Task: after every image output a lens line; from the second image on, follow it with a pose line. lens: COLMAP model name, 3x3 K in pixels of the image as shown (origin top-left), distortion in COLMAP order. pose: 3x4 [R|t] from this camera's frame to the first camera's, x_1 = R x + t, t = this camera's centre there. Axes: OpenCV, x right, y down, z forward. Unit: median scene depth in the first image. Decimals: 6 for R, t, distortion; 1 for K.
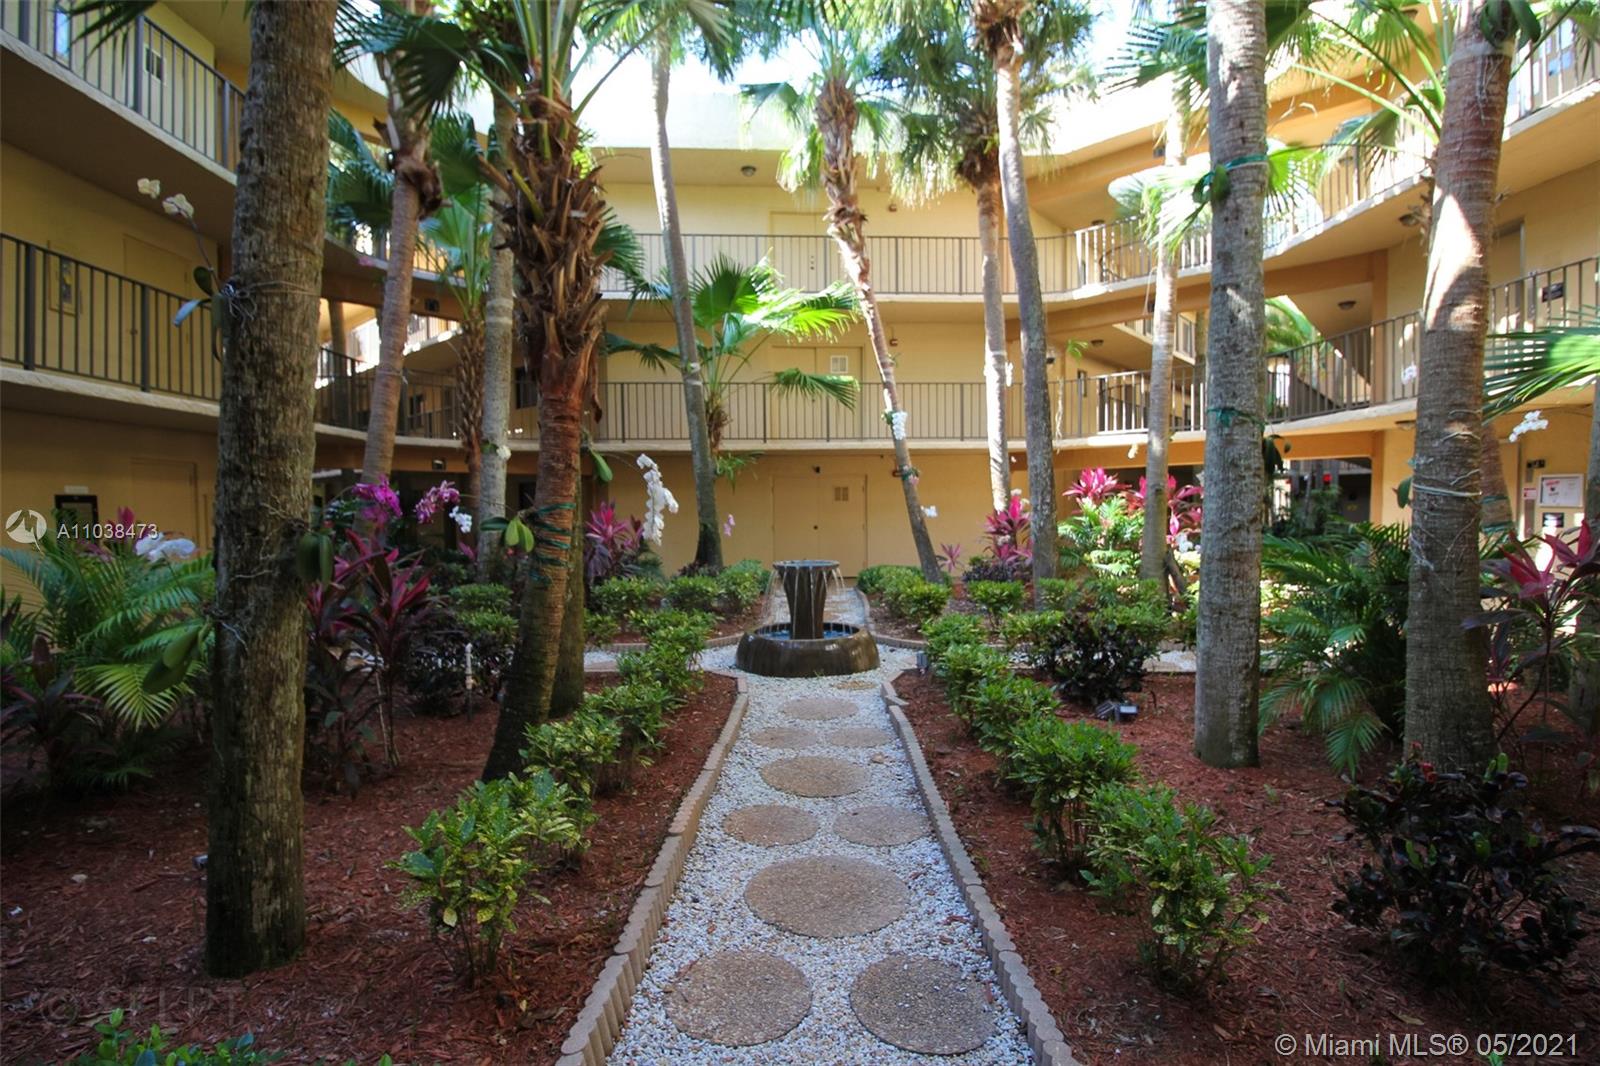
lens RADIAL K [[744.3, 0, 797.1], [0, 744.3, 517.8], [0, 0, 1]] dist [-0.004697, -0.011666]
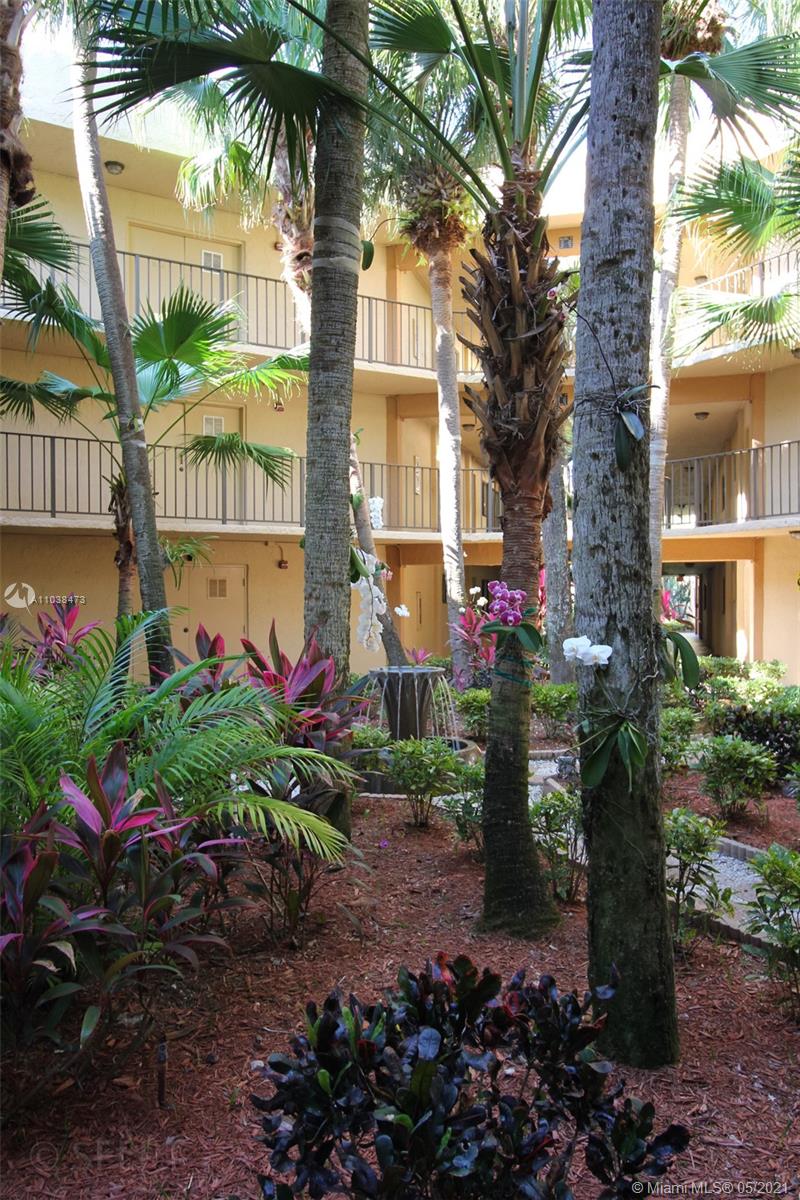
lens RADIAL K [[960.8, 0, 403.0], [0, 960.8, 582.4], [0, 0, 1]] dist [0.007831, -0.003821]
pose [[0.890892, 0.018767, 0.453827, -0.328479], [-0.001585, 0.999268, -0.038210, 0.001411], [-0.454212, 0.033322, 0.890270, -0.016107]]
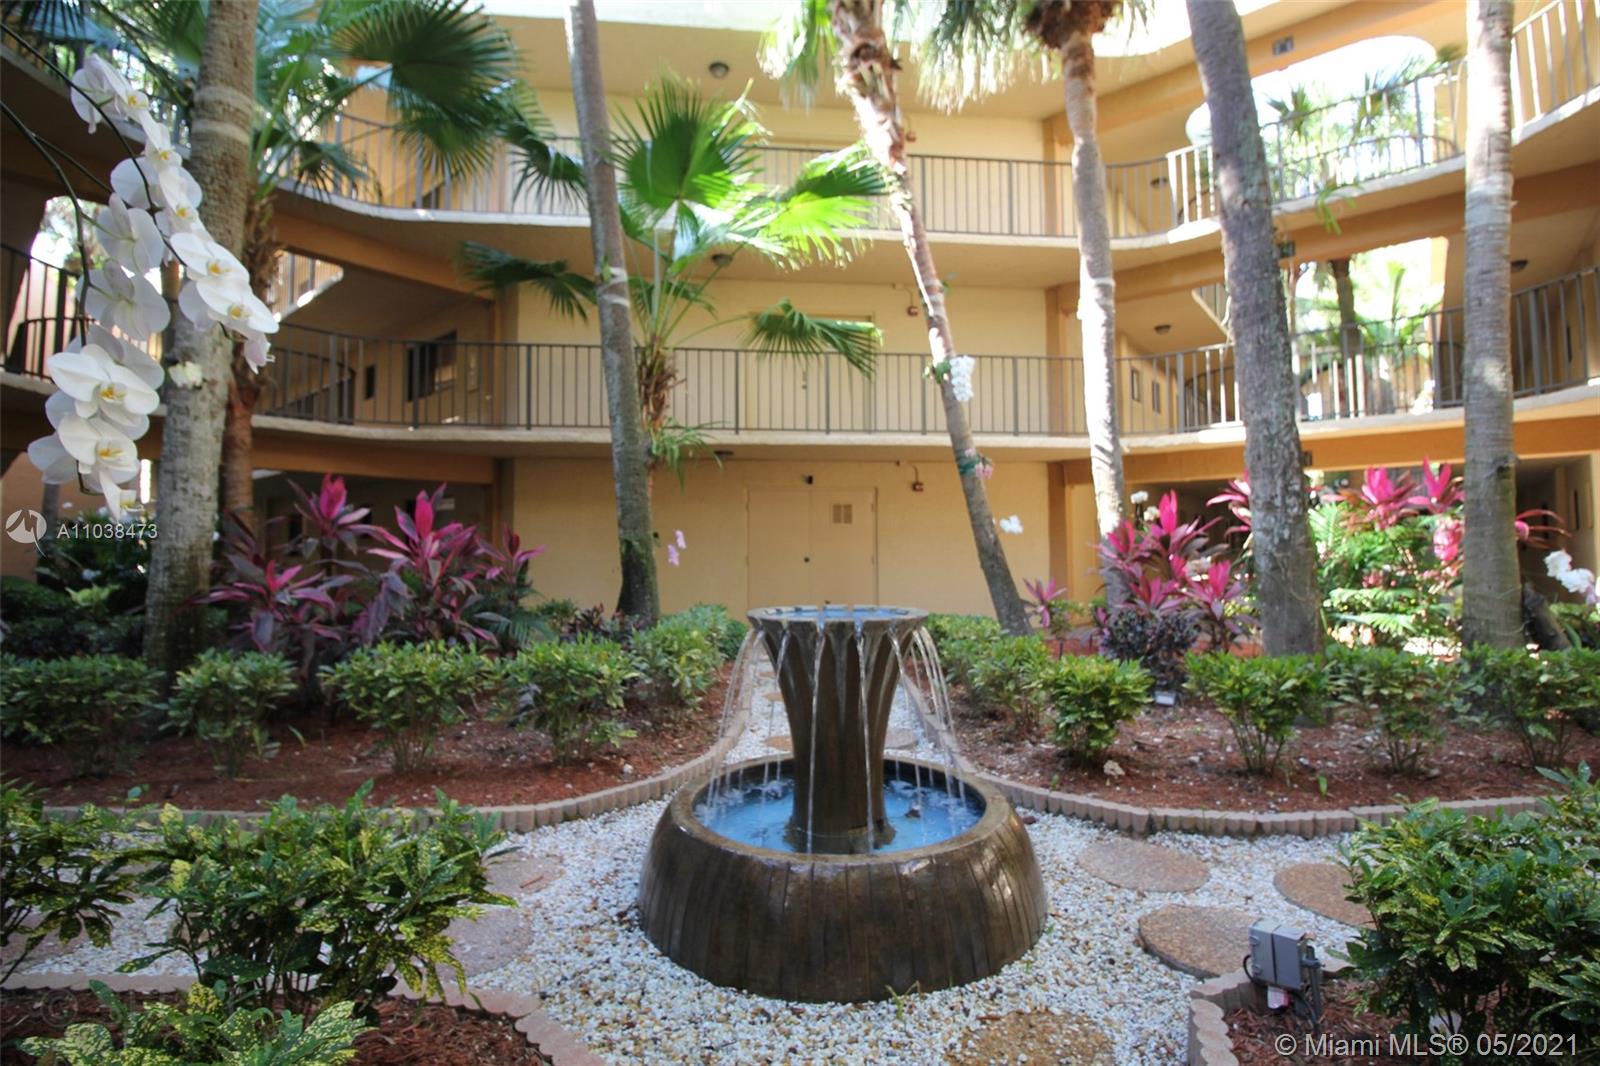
lens RADIAL K [[744.3, 0, 797.1], [0, 744.3, 517.8], [0, 0, 1]] dist [-0.004697, -0.011666]
pose [[0.999356, 0.008301, 0.034898, -0.013688], [-0.006142, 0.998087, -0.061518, 0.023308], [-0.035342, 0.061264, 0.997496, 0.396973]]
